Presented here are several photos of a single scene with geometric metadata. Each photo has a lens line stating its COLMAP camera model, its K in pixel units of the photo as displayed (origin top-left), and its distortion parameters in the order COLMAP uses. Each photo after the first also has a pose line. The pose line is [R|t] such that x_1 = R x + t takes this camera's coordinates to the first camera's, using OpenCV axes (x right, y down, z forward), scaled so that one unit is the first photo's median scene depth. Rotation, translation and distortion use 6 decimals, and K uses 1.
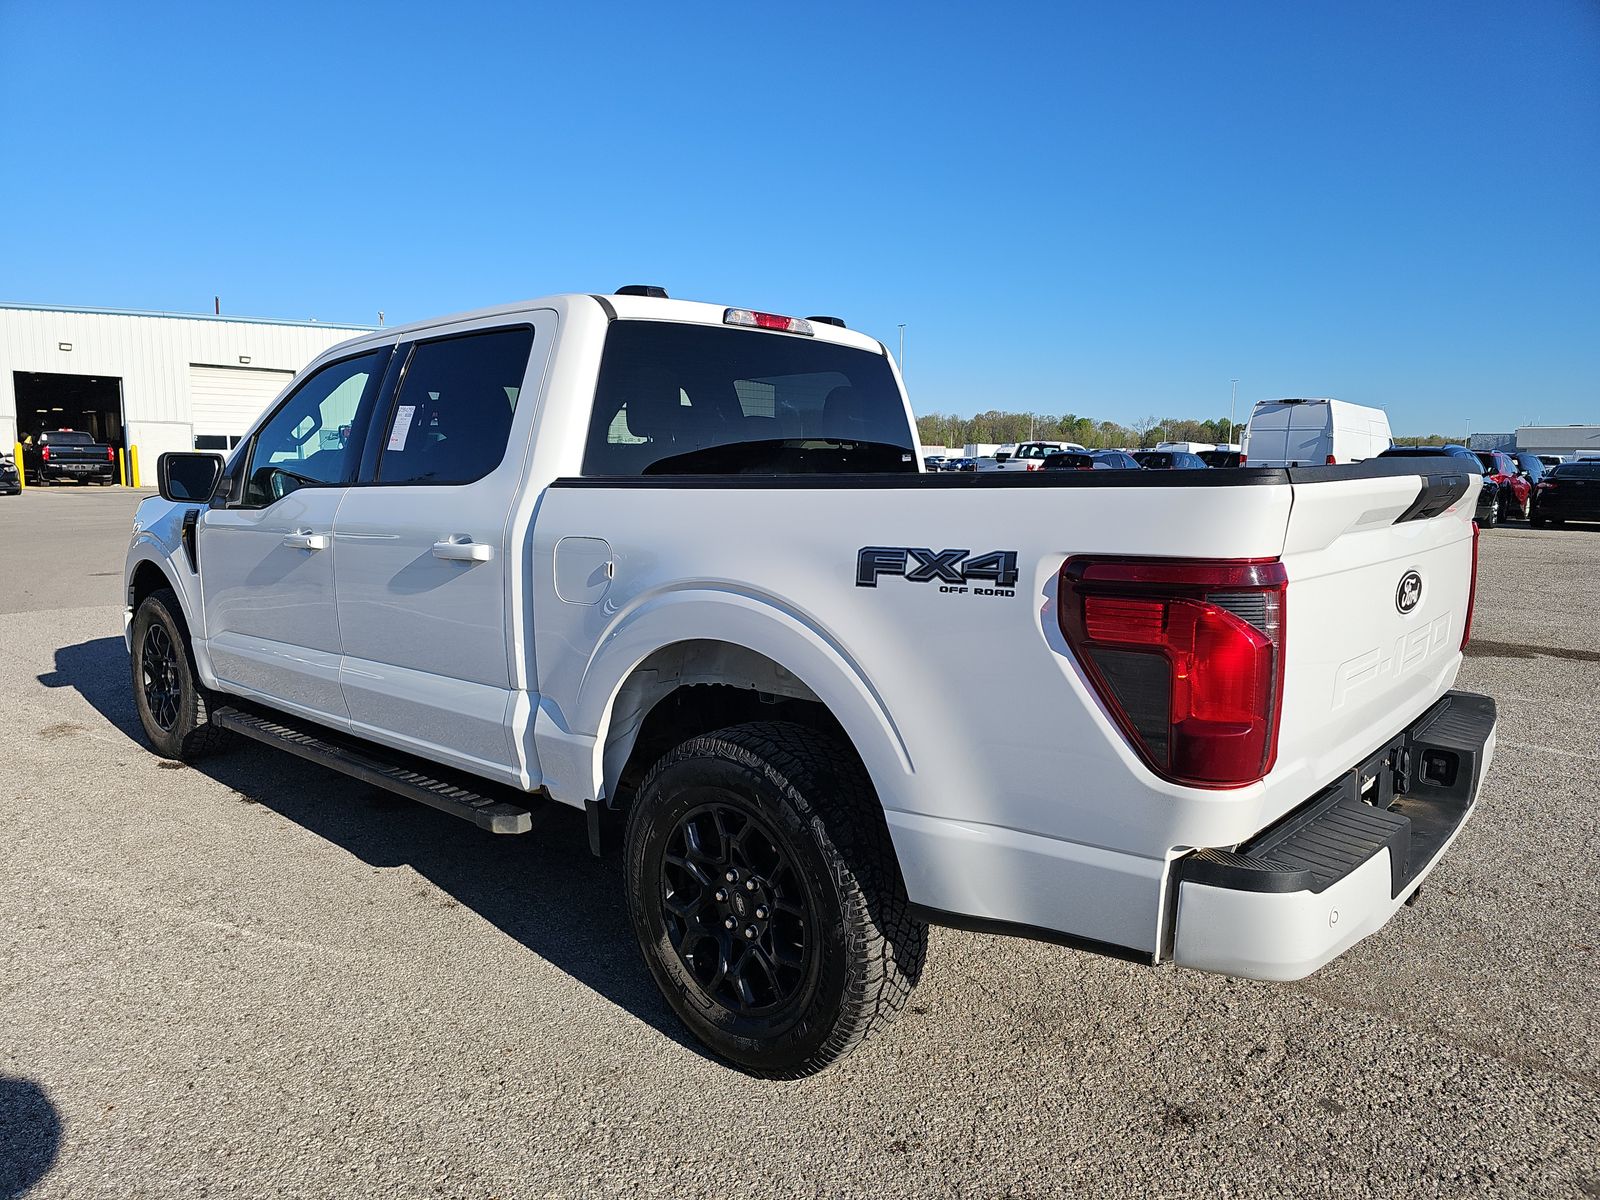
lens RADIAL K [[1069.9, 0, 798.1], [0, 1069.9, 619.3], [0, 0, 1]] dist [0.037145, -0.000562]
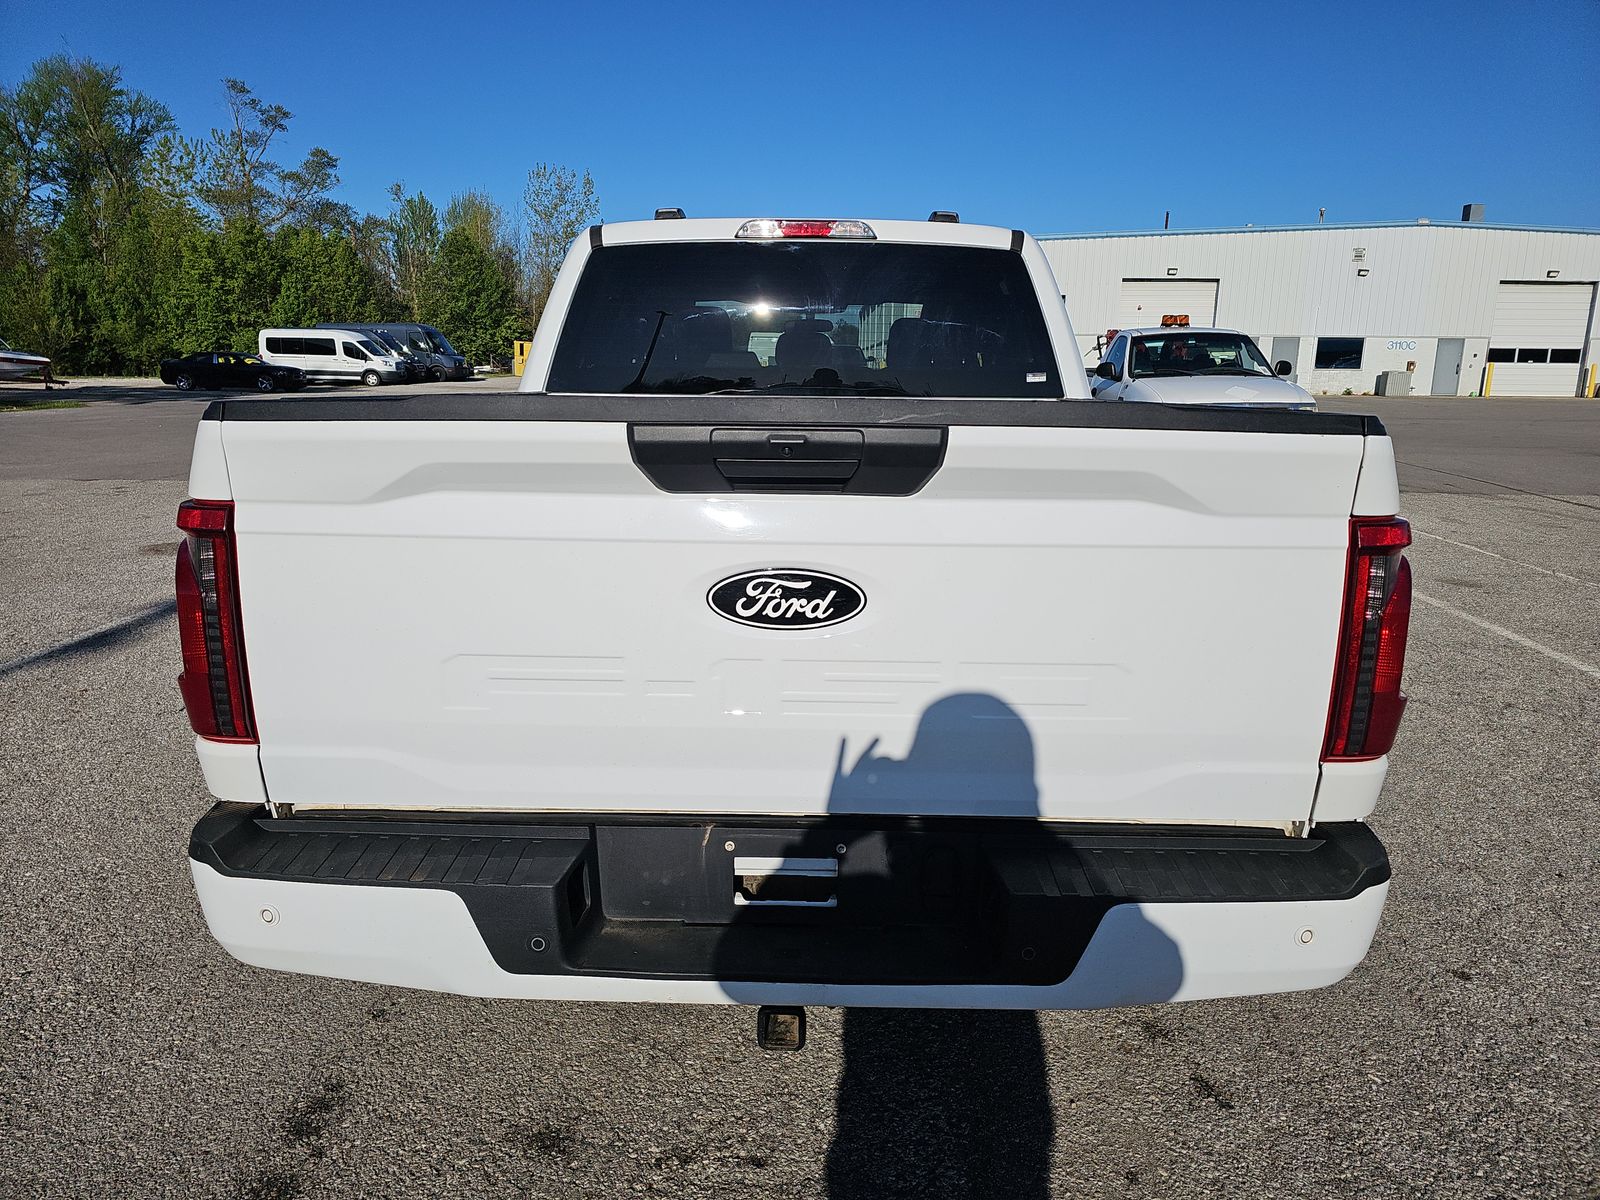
lens RADIAL K [[1076.1, 0, 800.0], [0, 1076.1, 600.0], [0, 0, 1]] dist [0.021061, -0.006567]
pose [[0.631770, 0.168744, -0.756566, 0.721447], [-0.118625, 0.985568, 0.120764, -0.071062], [0.766026, 0.013452, 0.642669, 0.391584]]
